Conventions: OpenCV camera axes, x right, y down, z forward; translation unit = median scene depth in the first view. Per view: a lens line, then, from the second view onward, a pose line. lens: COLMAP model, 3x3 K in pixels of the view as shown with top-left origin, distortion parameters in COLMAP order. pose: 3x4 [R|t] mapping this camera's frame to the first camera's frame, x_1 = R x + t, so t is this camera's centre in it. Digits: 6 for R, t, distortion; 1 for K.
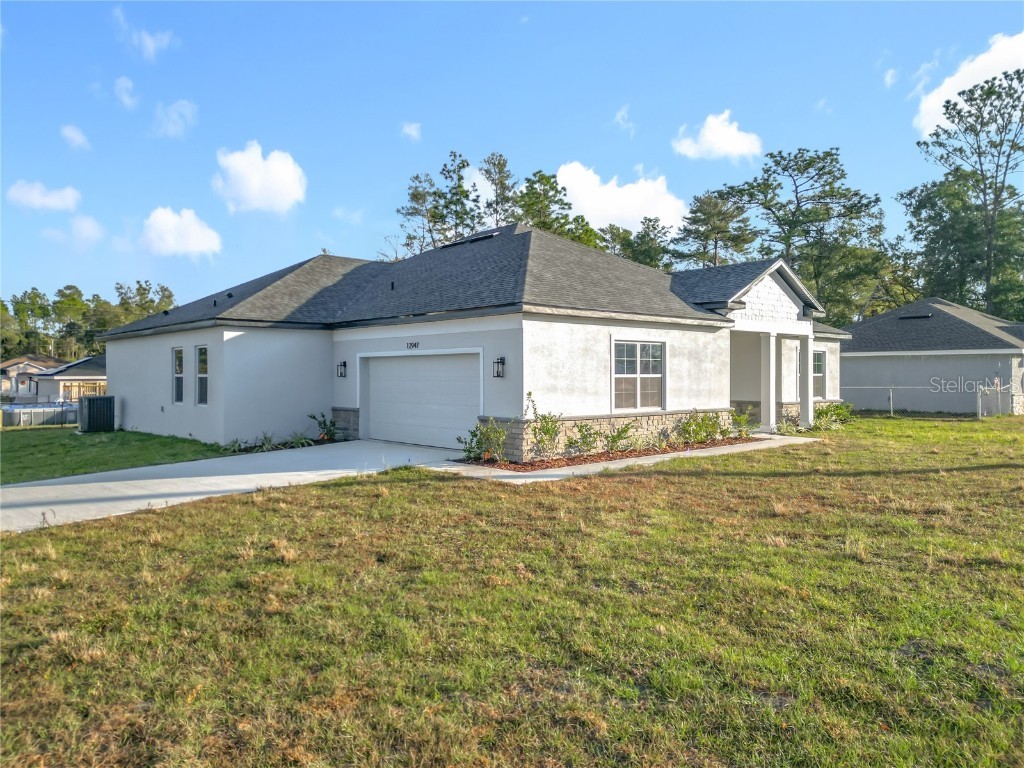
lens RADIAL K [[719.0, 0, 512.0], [0, 719.0, 384.0], [0, 0, 1]] dist [0.056372, 0.104494]
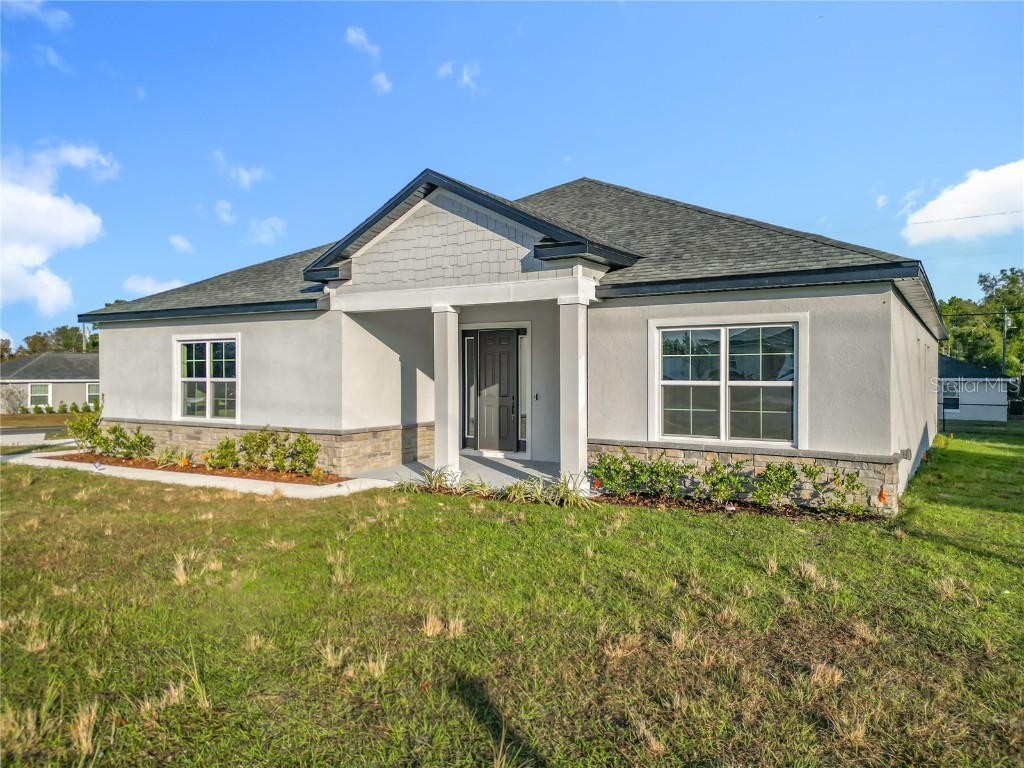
lens RADIAL K [[719.0, 0, 512.0], [0, 719.0, 384.0], [0, 0, 1]] dist [0.056372, 0.104494]
pose [[0.278493, 0.014287, -0.960332, 1.074144], [-0.016177, 0.999817, 0.010183, -0.020617], [0.960302, 0.012700, 0.278673, 1.065678]]
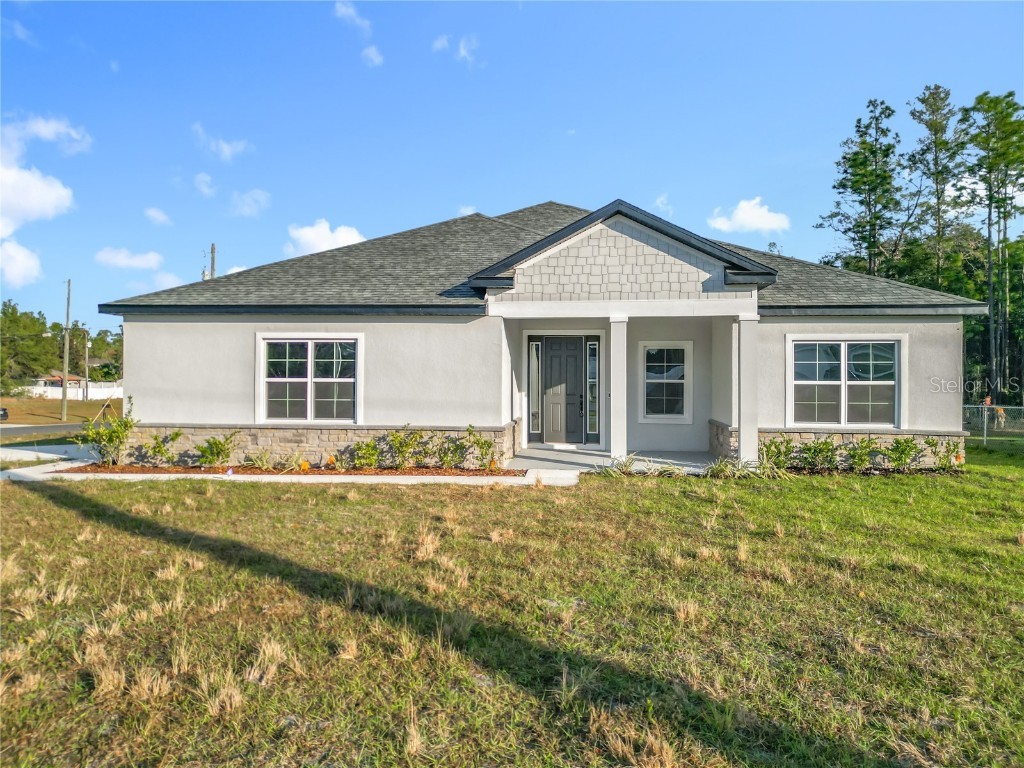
lens RADIAL K [[722.9, 0, 515.8], [0, 722.9, 381.0], [0, 0, 1]] dist [0.059459, -0.097040]
pose [[0.644592, 0.009065, -0.764473, 0.941637], [-0.015969, 0.999871, -0.001608, -0.012985], [0.764360, 0.013244, 0.644654, 0.612725]]
